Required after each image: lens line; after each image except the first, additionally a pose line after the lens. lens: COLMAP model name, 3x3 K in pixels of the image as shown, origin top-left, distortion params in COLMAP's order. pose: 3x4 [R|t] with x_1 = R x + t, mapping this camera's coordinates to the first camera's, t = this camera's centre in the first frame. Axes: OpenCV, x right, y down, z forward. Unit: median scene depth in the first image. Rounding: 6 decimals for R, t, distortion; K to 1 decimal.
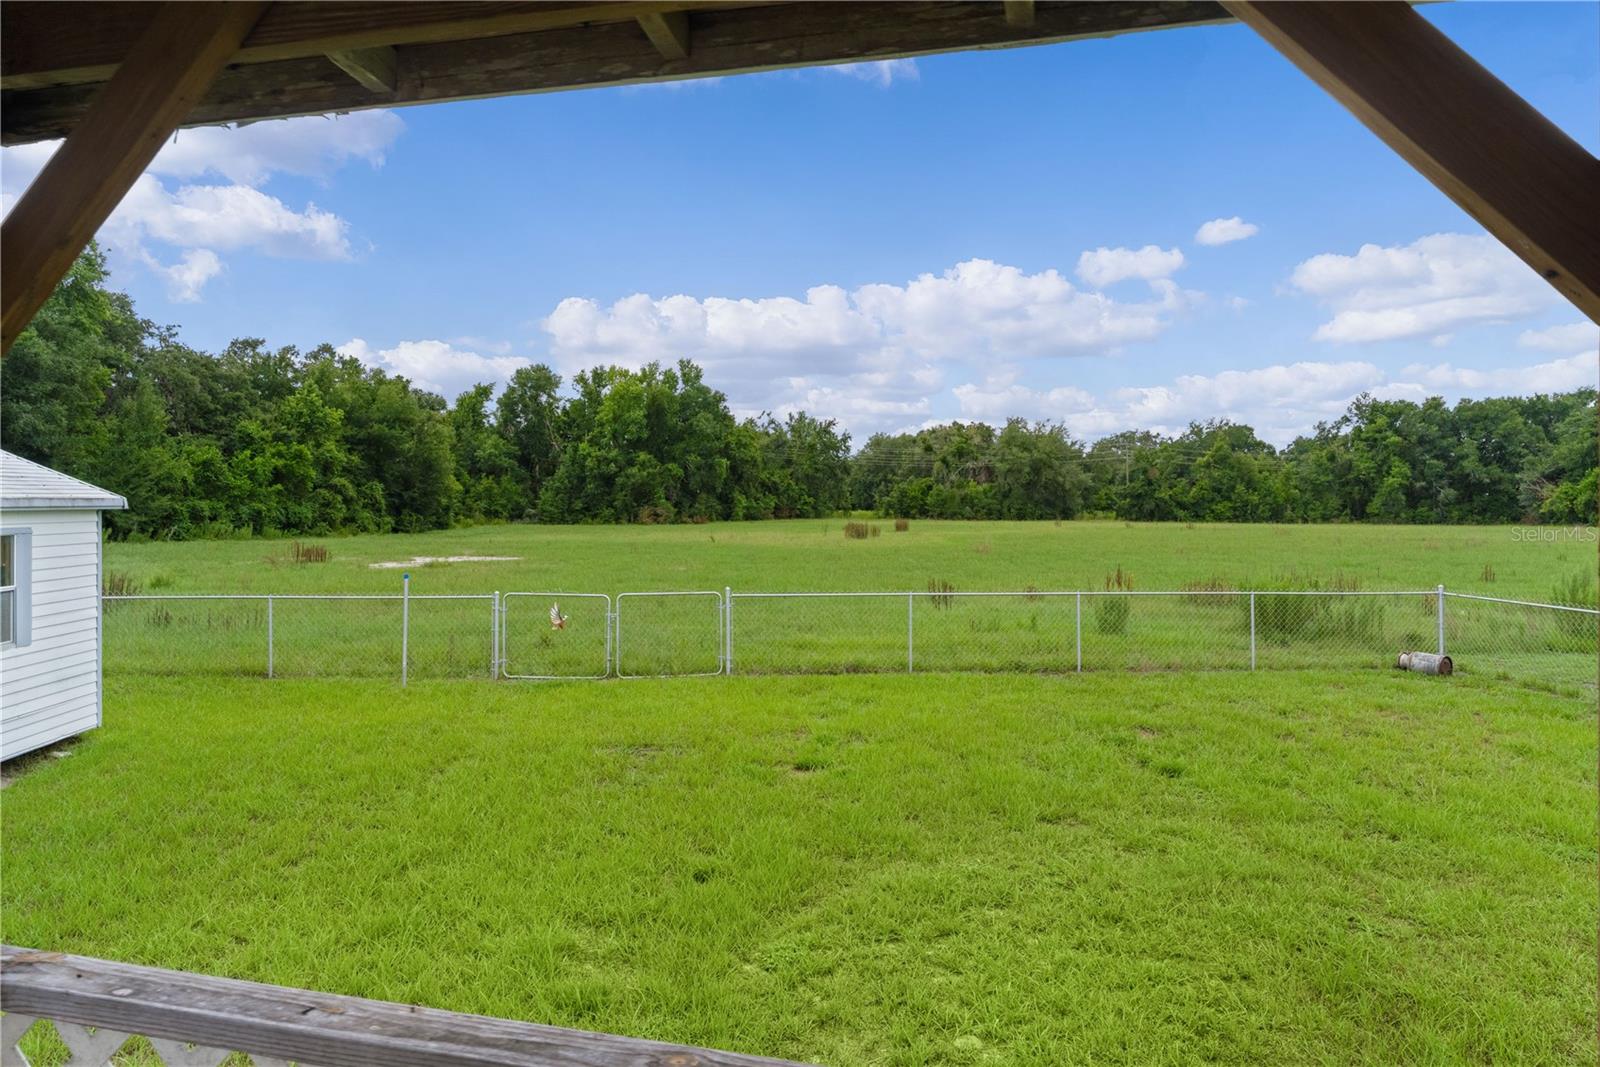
lens RADIAL K [[1028.5, 0, 811.9], [0, 1028.5, 489.2], [0, 0, 1]] dist [-0.005248, 0.007049]
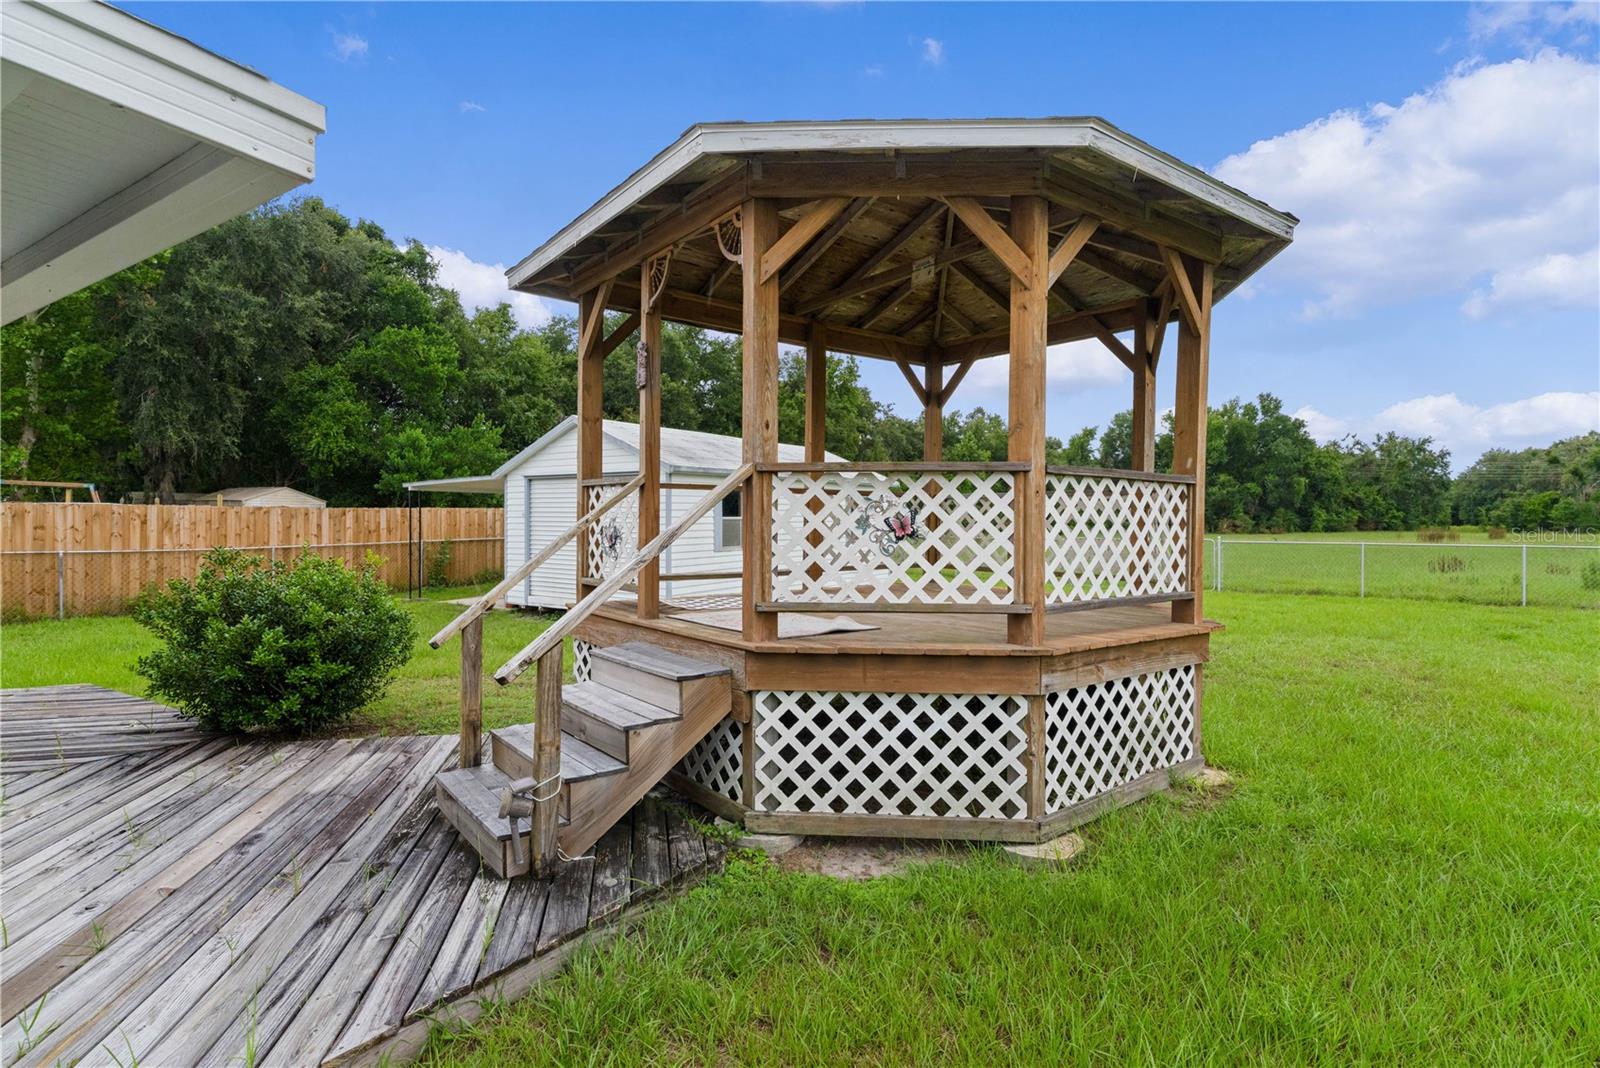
lens RADIAL K [[802.3, 0, 796.8], [0, 802.3, 533.5], [0, 0, 1]] dist [0.003454, -0.000329]
pose [[0.787497, 0.009444, -0.616246, 0.023257], [0.006434, 0.999702, 0.023543, 0.008068], [0.616285, -0.022504, 0.787202, -0.052176]]
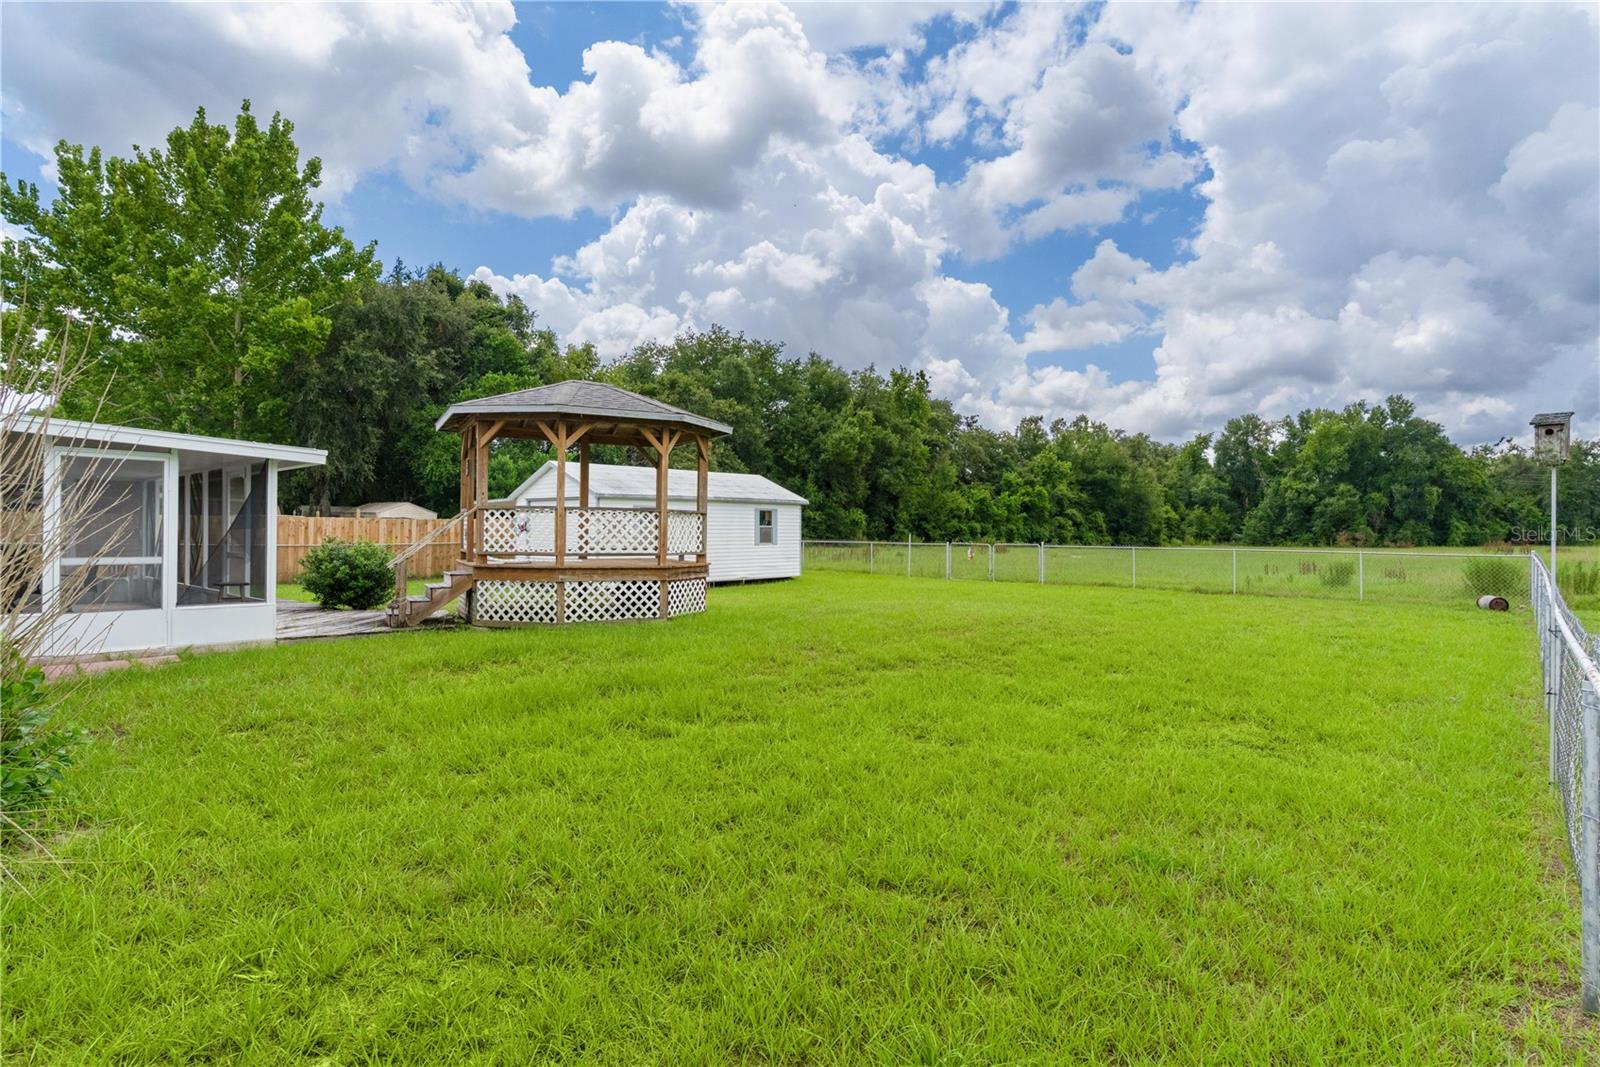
lens RADIAL K [[850.8, 0, 797.8], [0, 850.8, 526.5], [0, 0, 1]] dist [0.005117, 0.000338]
pose [[0.676290, -0.001971, -0.736633, 0.119769], [0.003376, 0.999994, 0.000424, 0.008632], [0.736628, -0.002773, 0.676293, -0.072811]]
